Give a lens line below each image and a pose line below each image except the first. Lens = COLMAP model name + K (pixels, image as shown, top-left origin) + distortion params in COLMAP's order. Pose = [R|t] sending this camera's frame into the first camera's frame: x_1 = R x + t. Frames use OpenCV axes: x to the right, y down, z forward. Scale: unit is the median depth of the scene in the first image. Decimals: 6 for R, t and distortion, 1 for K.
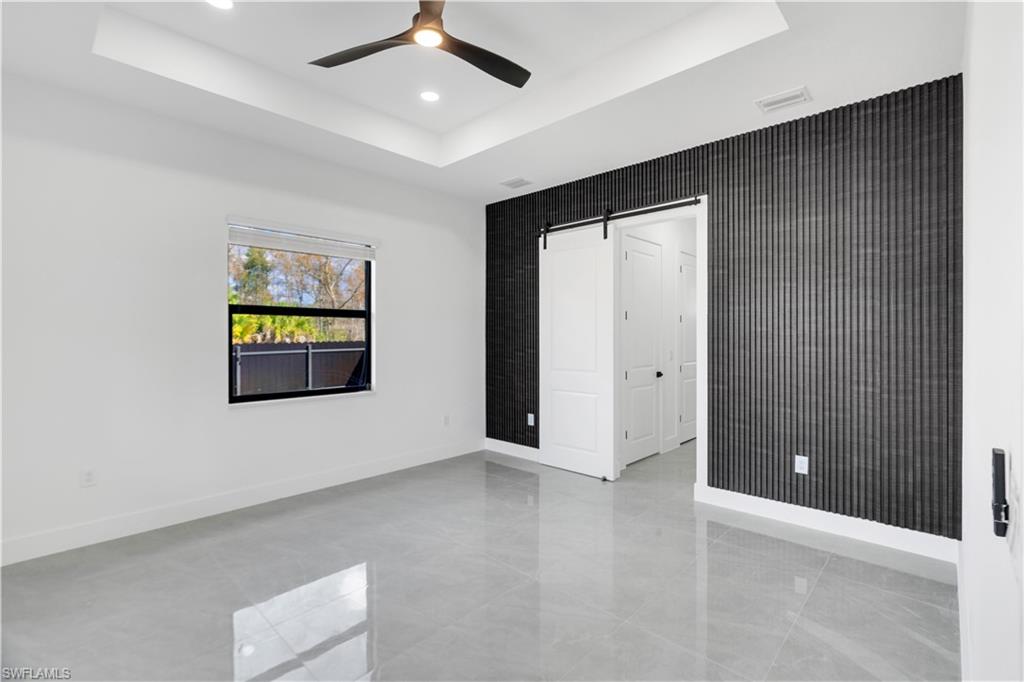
lens RADIAL K [[471.1, 0, 514.9], [0, 471.1, 339.2], [0, 0, 1]] dist [-0.000511, 0.000058]
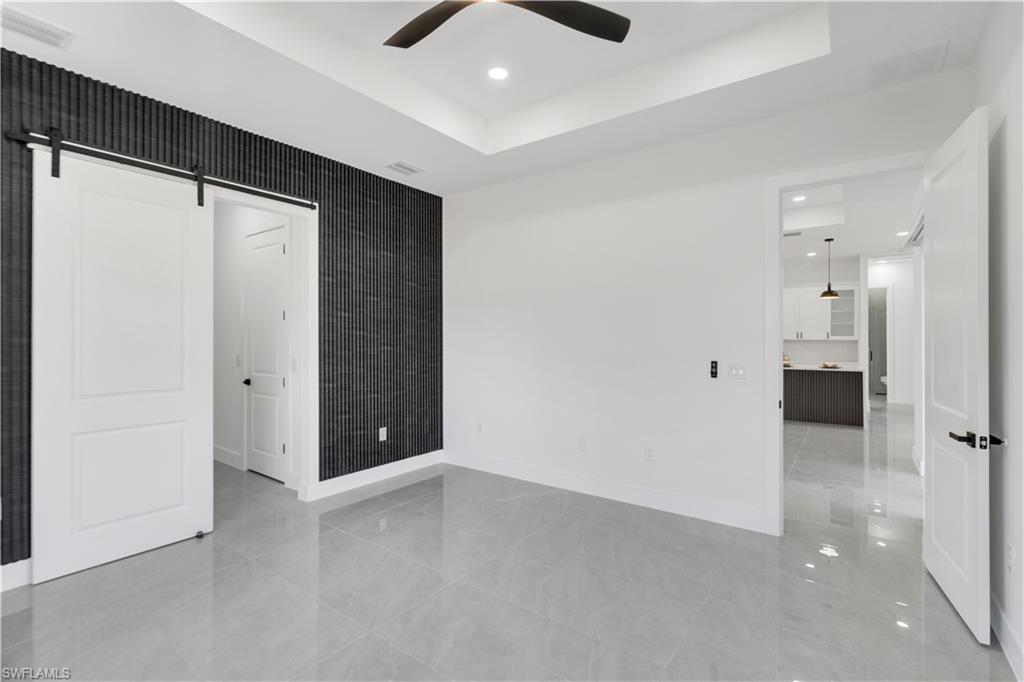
lens RADIAL K [[471.1, 0, 514.9], [0, 471.1, 339.2], [0, 0, 1]] dist [-0.000511, 0.000058]
pose [[-0.124189, 0.006522, 0.992237, -0.744330], [0.012826, 0.999905, -0.004967, 0.006751], [-0.992176, 0.012110, -0.124261, 0.759185]]
